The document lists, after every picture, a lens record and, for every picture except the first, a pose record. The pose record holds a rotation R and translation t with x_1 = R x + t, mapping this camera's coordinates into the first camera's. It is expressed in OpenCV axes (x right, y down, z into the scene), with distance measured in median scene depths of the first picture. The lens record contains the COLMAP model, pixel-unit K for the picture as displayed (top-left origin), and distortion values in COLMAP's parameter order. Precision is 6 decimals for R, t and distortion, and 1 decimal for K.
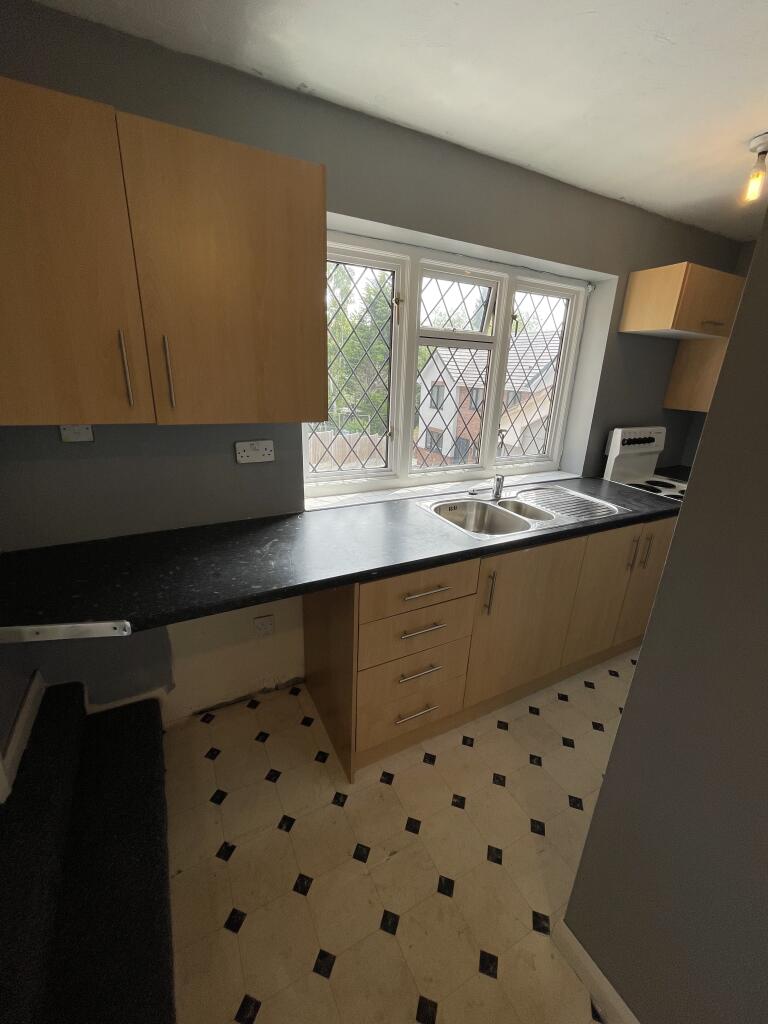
lens RADIAL K [[413.3, 0, 383.0], [0, 413.3, 511.5], [0, 0, 1]] dist [-0.002930, 0.000778]
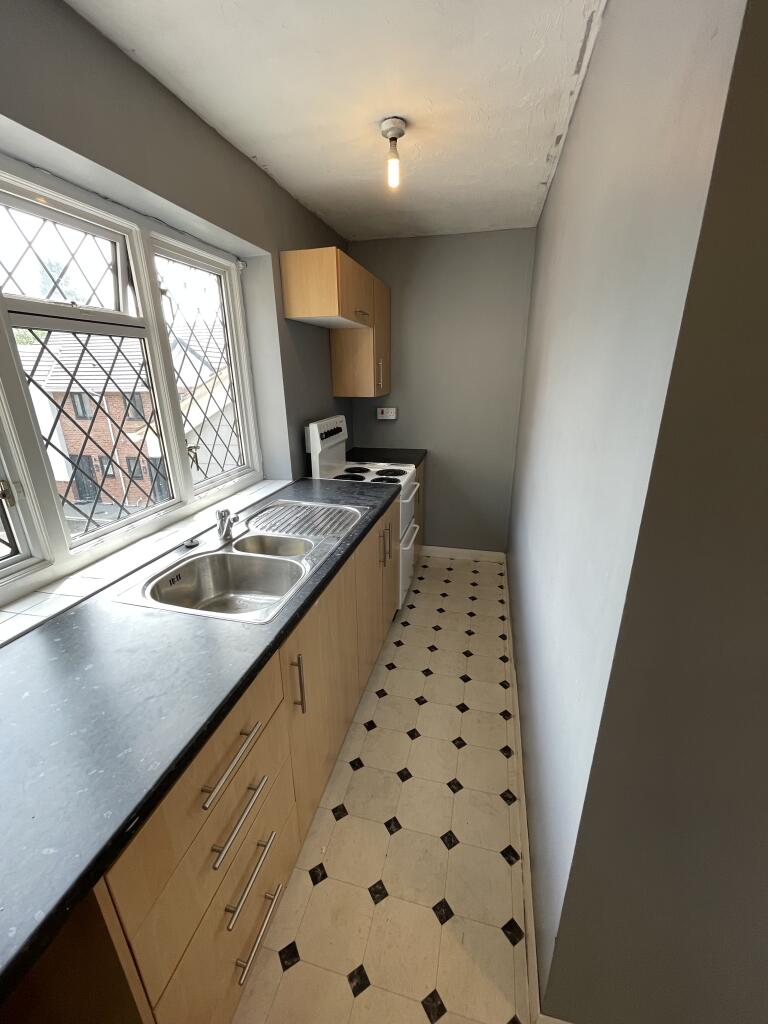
lens RADIAL K [[413.3, 0, 386.8], [0, 413.3, 510.9], [0, 0, 1]] dist [-0.002930, 0.000778]
pose [[0.659525, -0.284748, 0.695662, -0.031835], [0.277025, 0.952406, 0.127203, -0.093297], [-0.698773, 0.108823, 0.707018, 0.266446]]
